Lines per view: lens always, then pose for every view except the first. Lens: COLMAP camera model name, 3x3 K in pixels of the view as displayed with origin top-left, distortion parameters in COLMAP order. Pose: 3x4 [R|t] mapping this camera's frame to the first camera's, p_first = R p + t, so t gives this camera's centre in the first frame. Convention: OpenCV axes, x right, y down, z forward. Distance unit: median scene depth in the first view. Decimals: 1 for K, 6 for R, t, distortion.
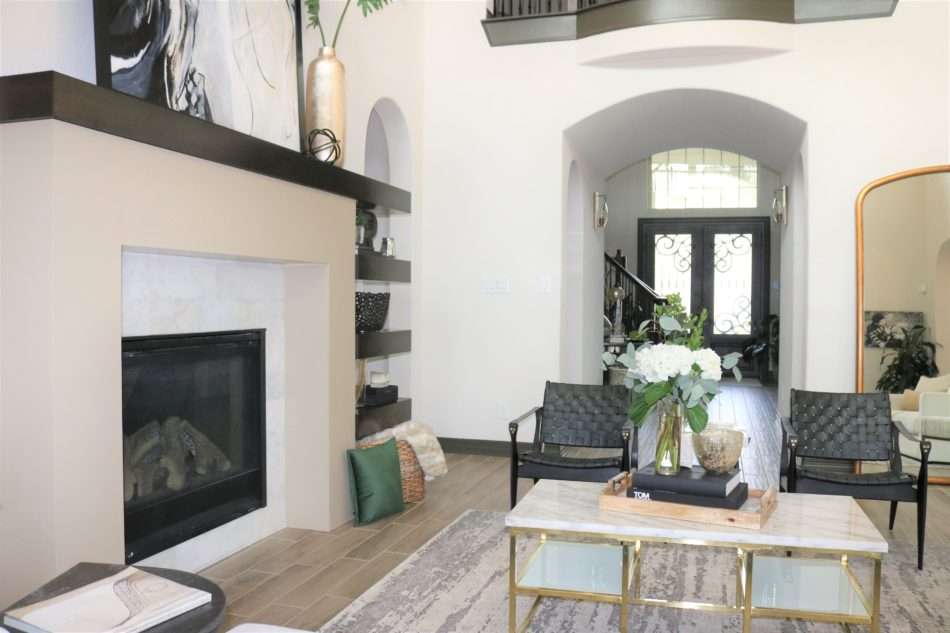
lens RADIAL K [[783.6, 0, 475.0], [0, 783.6, 316.5], [0, 0, 1]] dist [-0.178650, 0.154609]
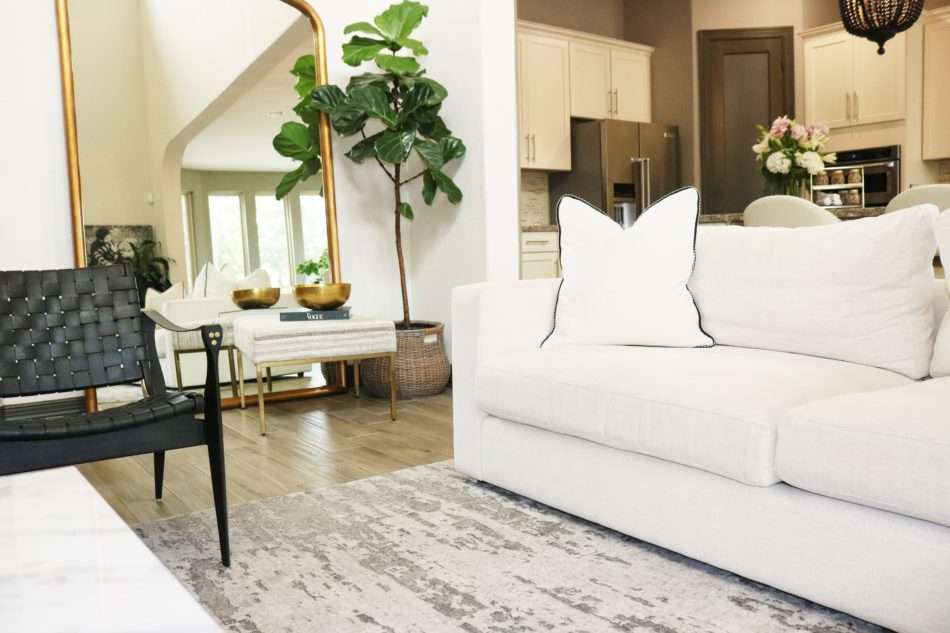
lens RADIAL K [[783.6, 0, 475.0], [0, 783.6, 316.5], [0, 0, 1]] dist [-0.178650, 0.154609]
pose [[0.581782, -0.094499, 0.807836, 0.235190], [0.042553, 0.995404, 0.085794, 0.103752], [-0.812231, -0.015538, 0.583129, 0.455654]]
